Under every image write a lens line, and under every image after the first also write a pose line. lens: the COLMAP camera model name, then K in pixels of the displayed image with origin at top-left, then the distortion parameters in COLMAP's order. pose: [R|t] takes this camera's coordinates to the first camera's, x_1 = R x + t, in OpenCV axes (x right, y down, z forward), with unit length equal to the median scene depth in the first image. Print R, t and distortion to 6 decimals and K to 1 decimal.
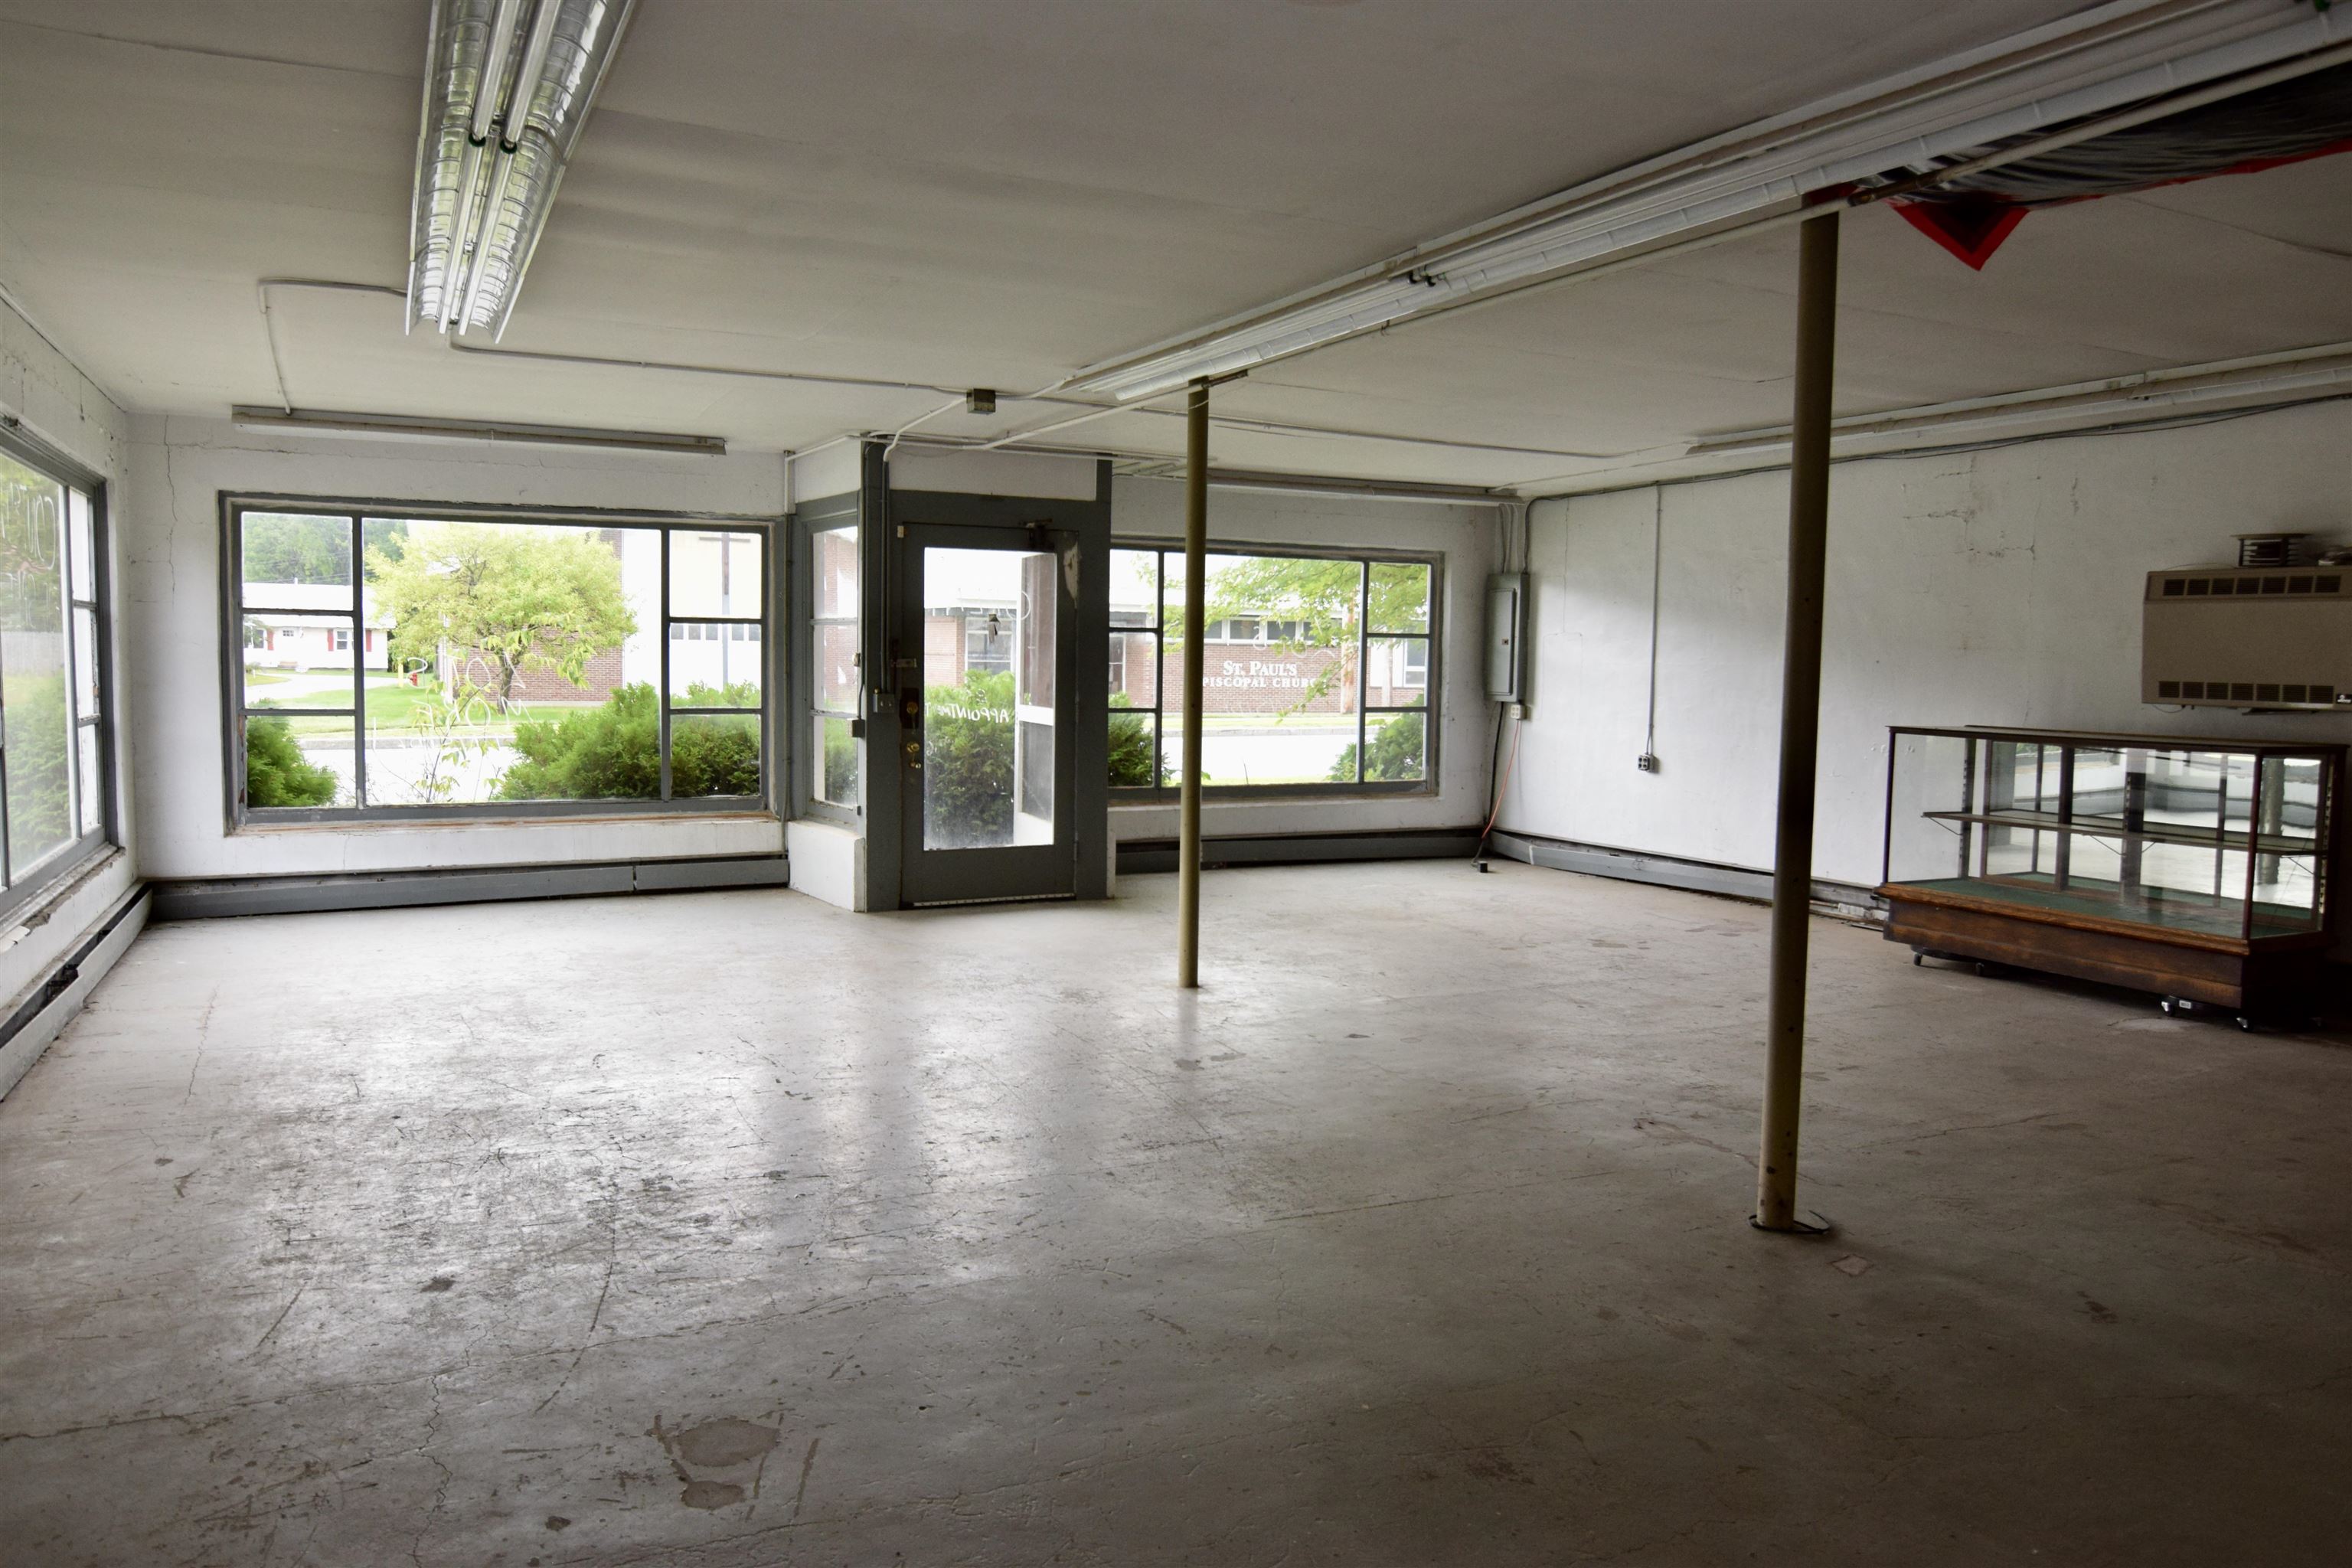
lens RADIAL K [[1620.4, 0, 1142.0], [0, 1620.4, 786.6], [0, 0, 1]] dist [-0.027471, 0.000585]
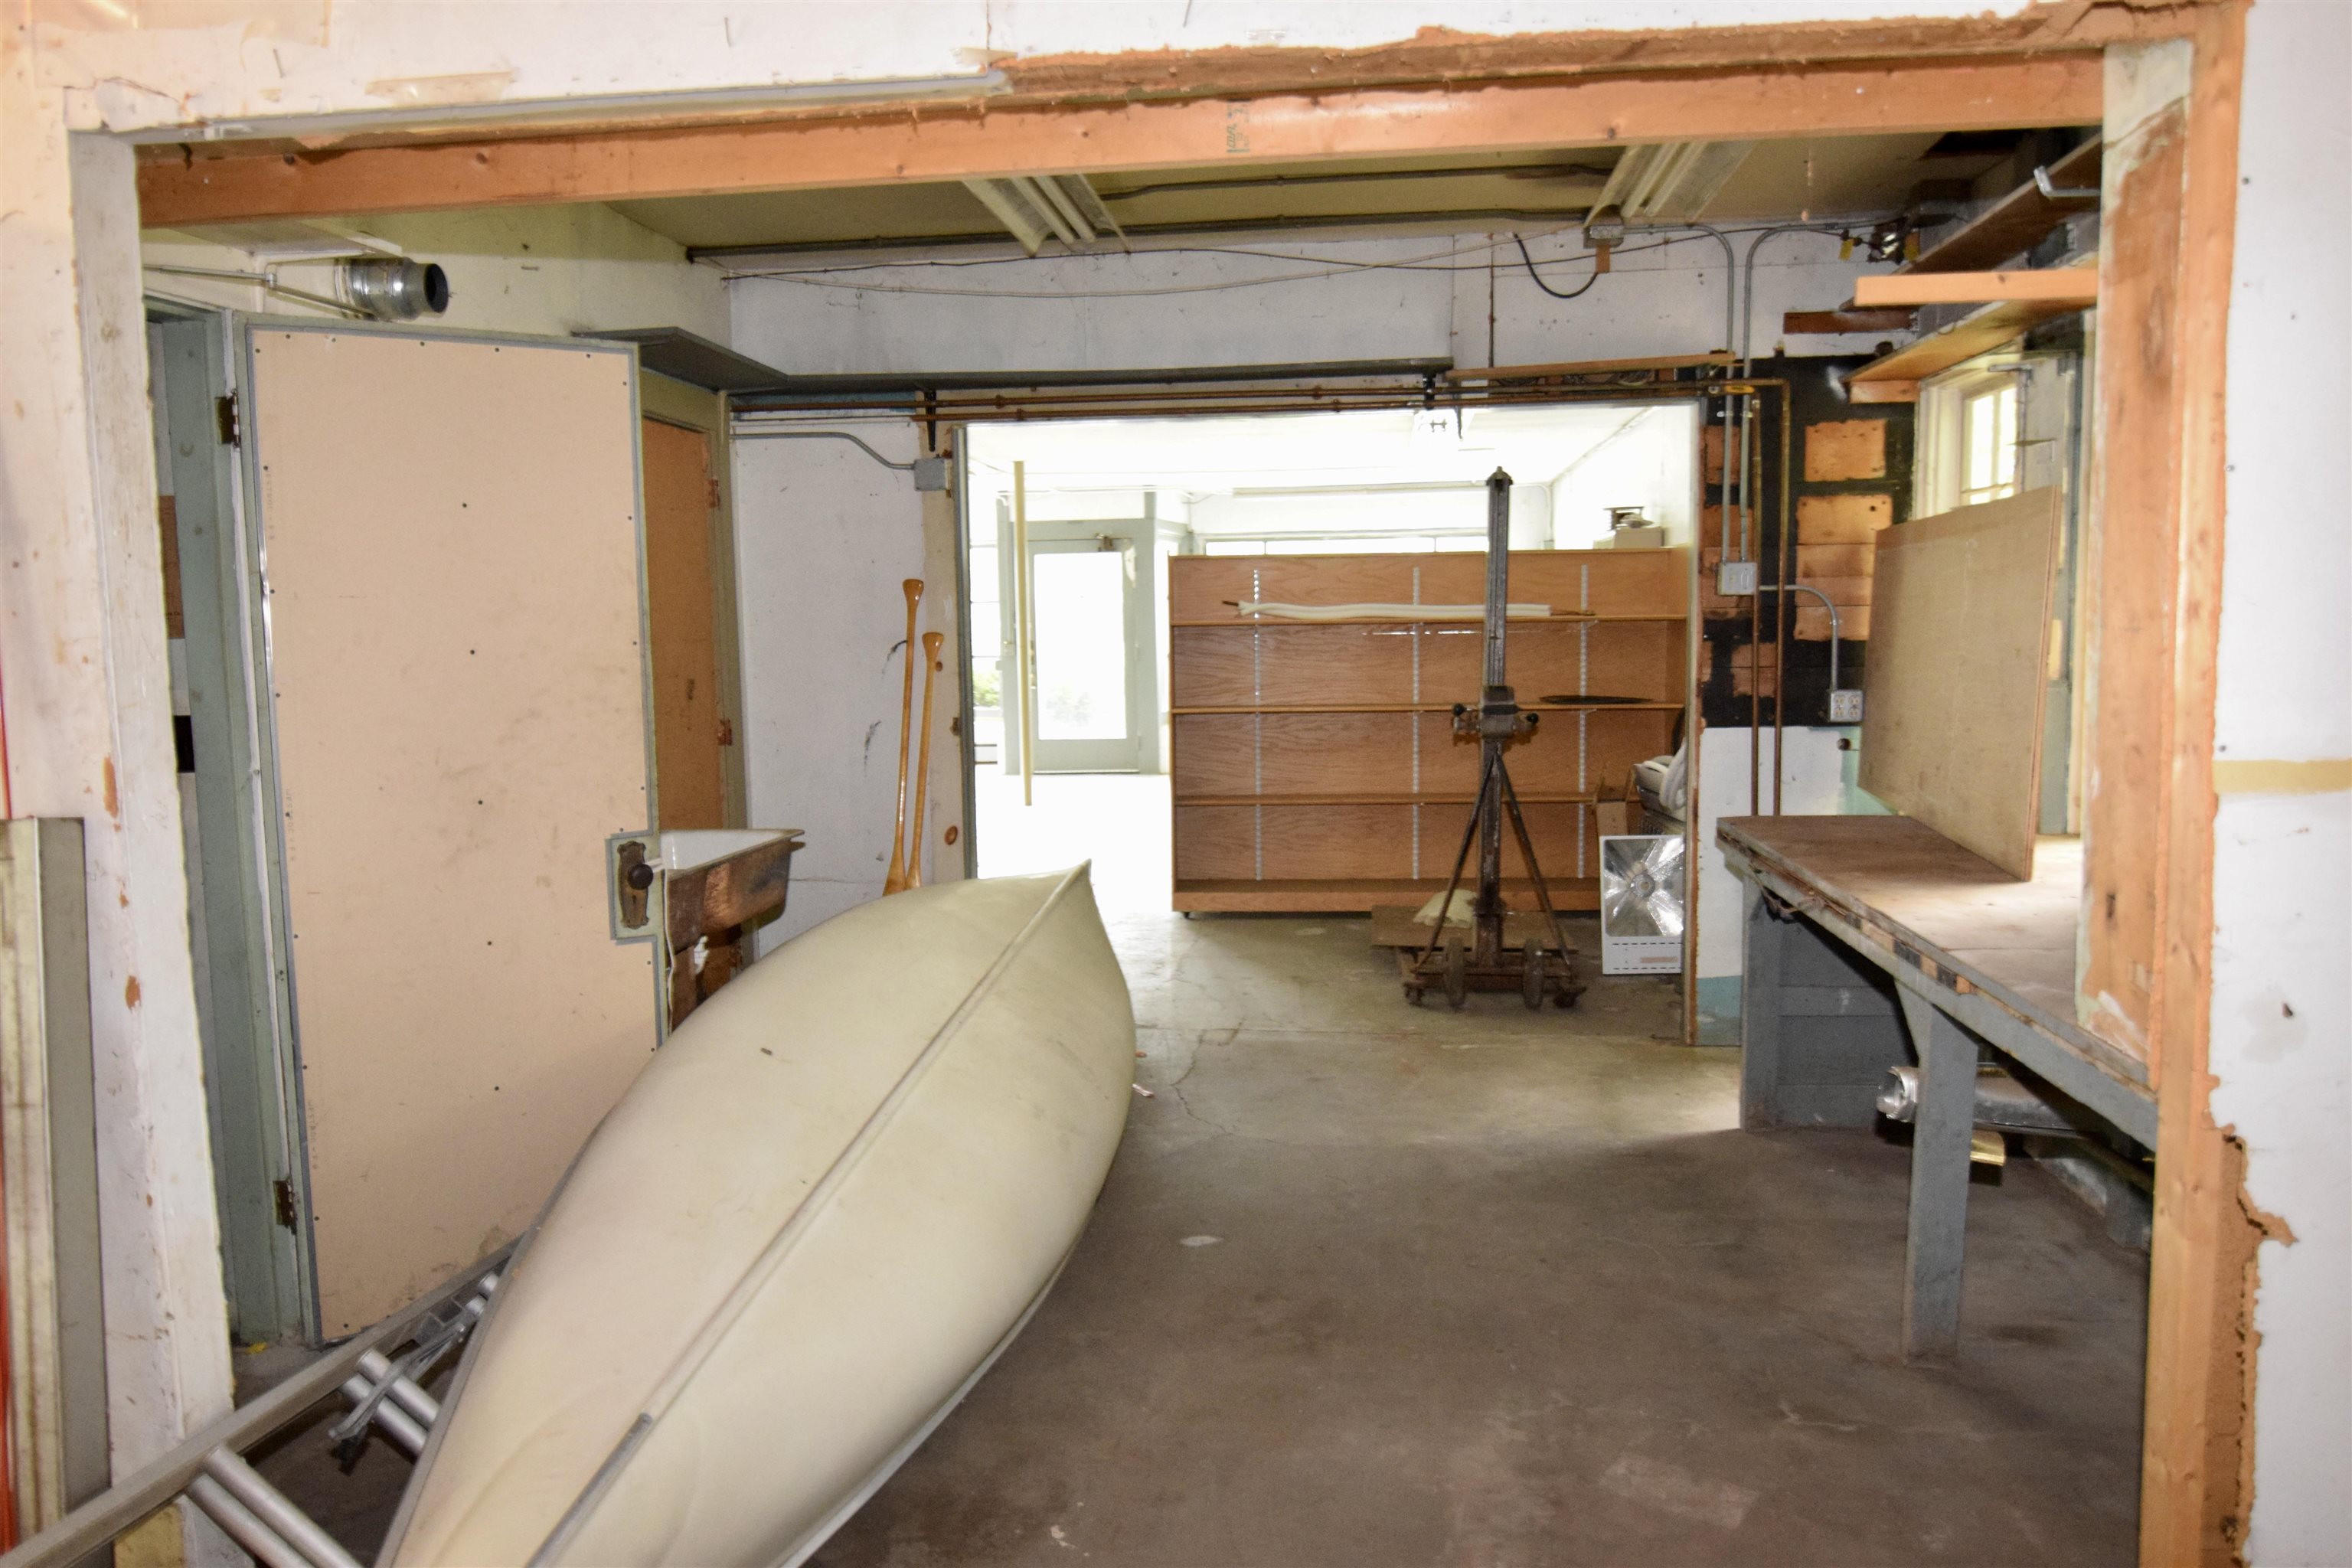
lens RADIAL K [[1600.2, 0, 1181.2], [0, 1600.2, 784.7], [0, 0, 1]] dist [-0.031031, 0.002669]
pose [[0.846921, 0.023825, -0.531185, 0.855816], [-0.013209, 0.999630, 0.023774, 0.045790], [0.531555, -0.013118, 0.846922, -0.303142]]
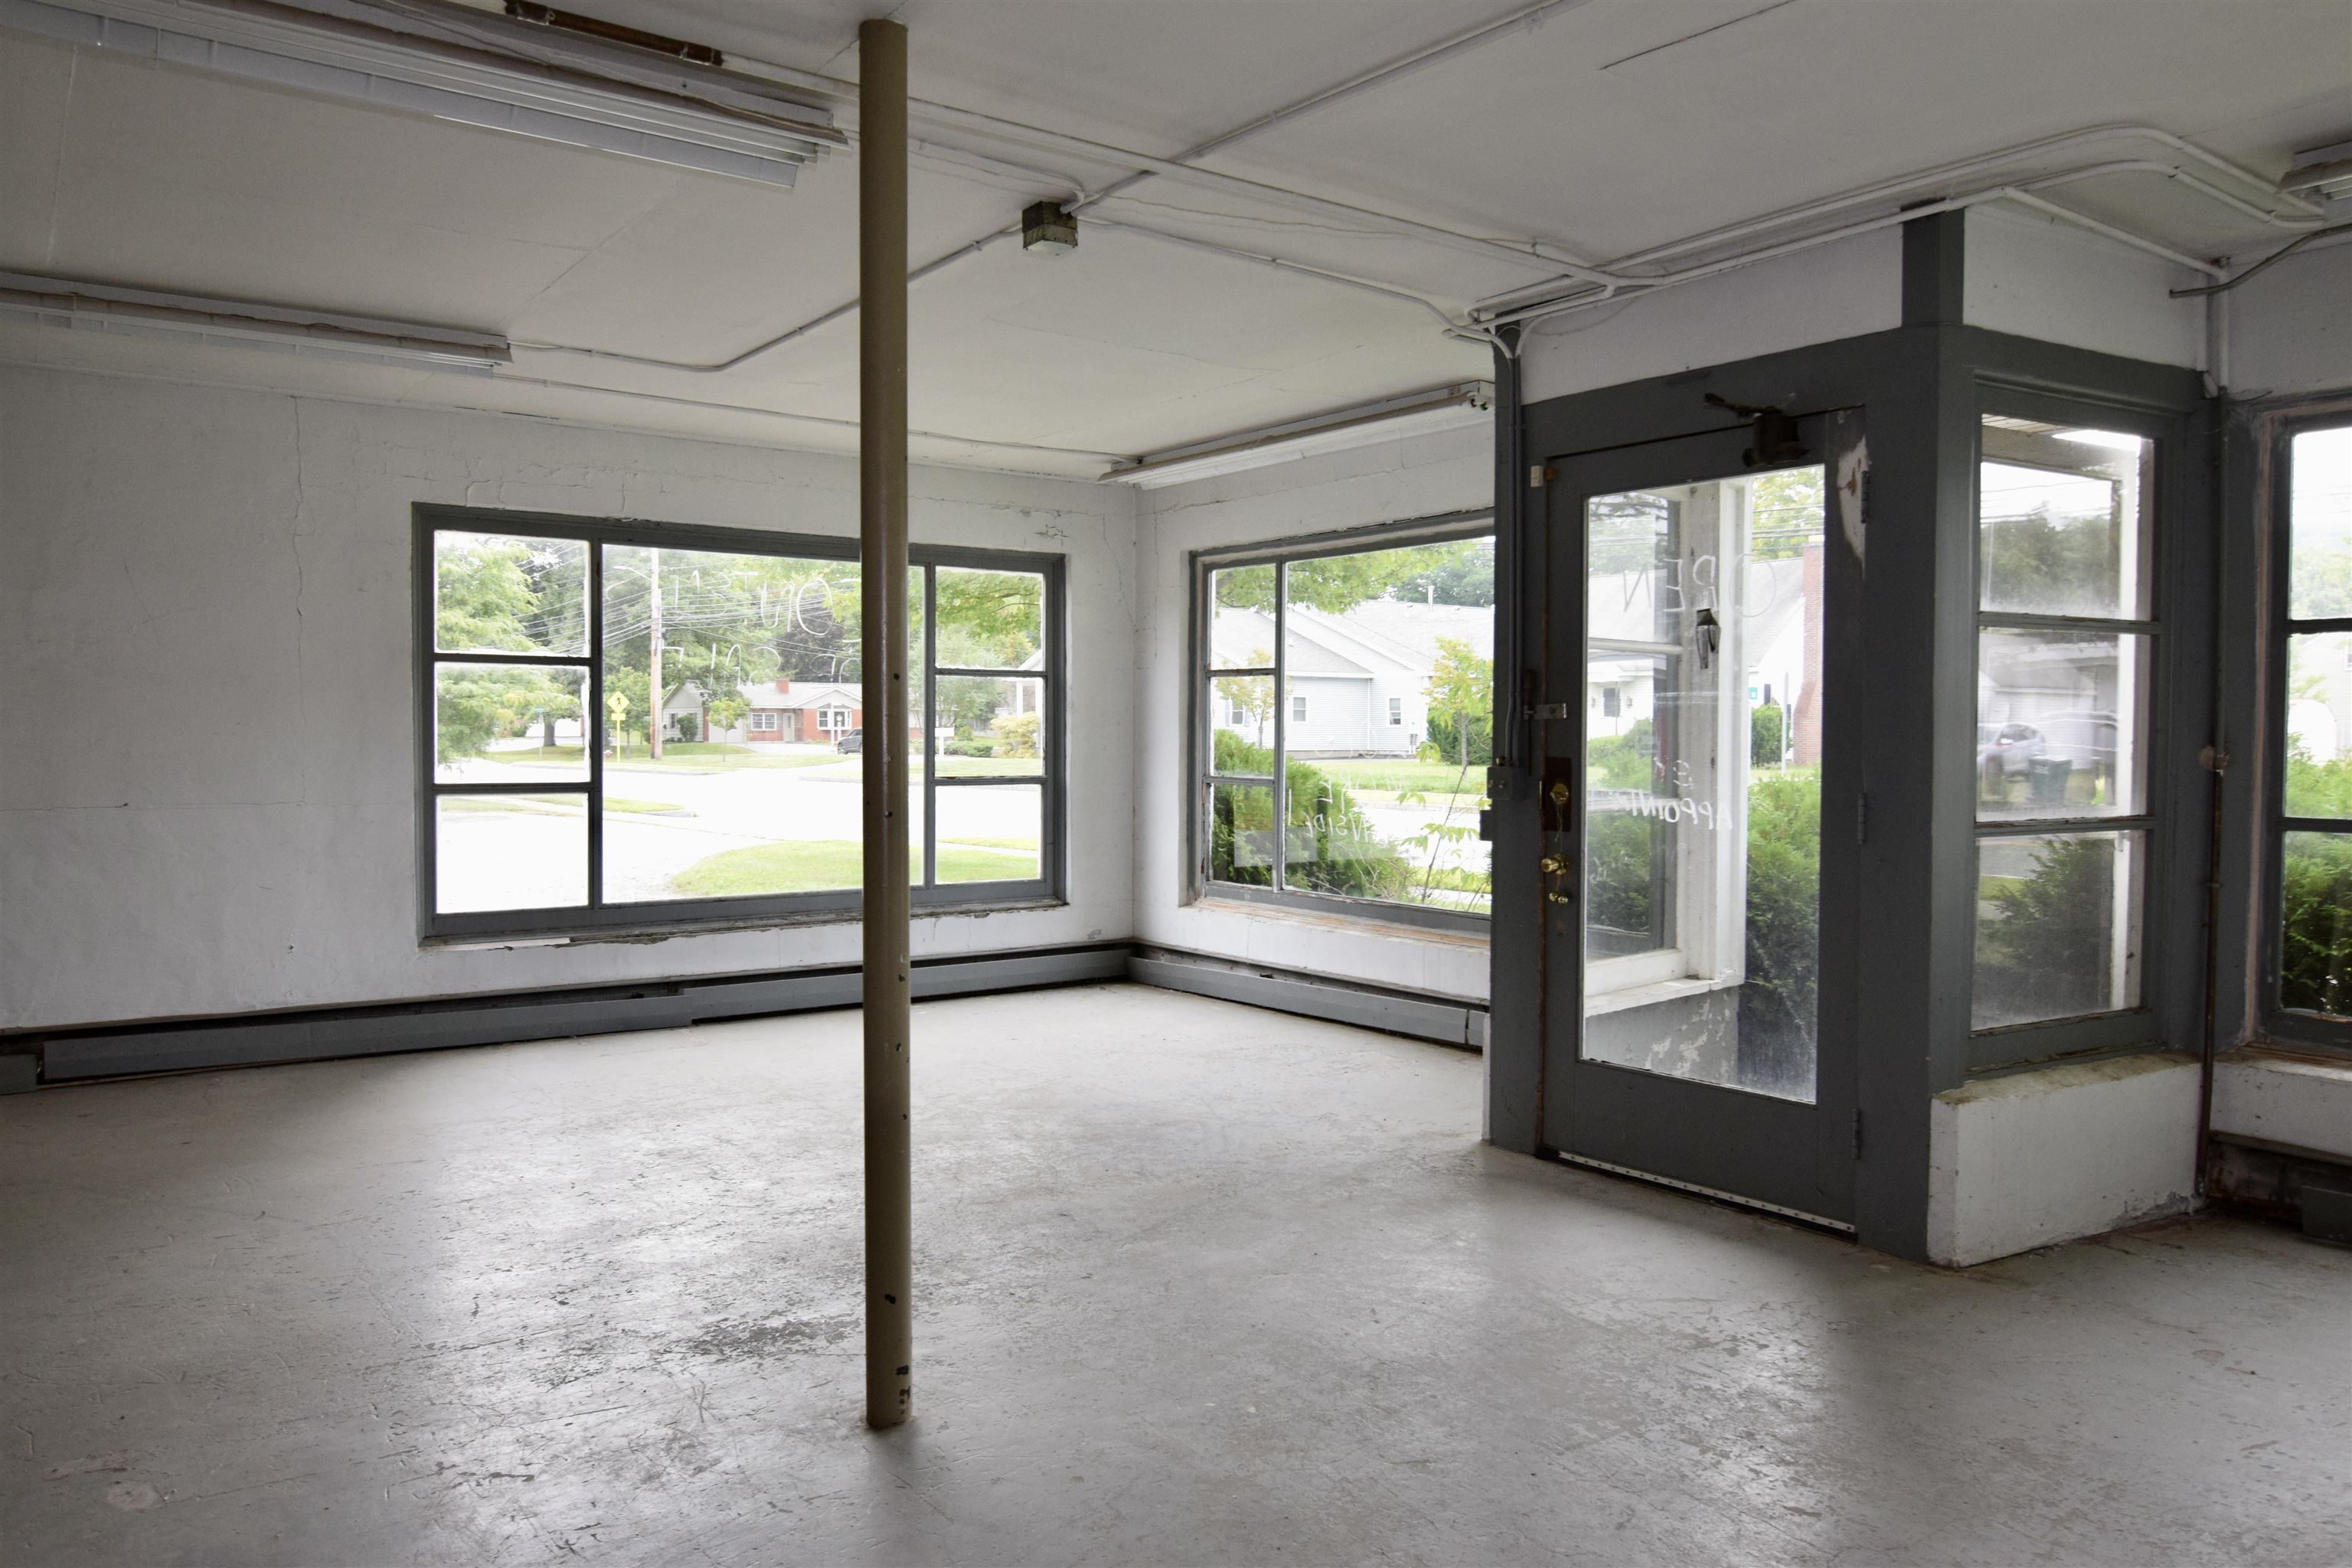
lens RADIAL K [[1611.3, 0, 1176.0], [0, 1611.3, 784.0], [0, 0, 1]] dist [-0.027848, 0.001572]
pose [[0.195744, 0.017126, -0.980505, 0.363235], [-0.077768, 0.996970, 0.001888, -0.042238], [0.977566, 0.075883, 0.196483, 0.761002]]
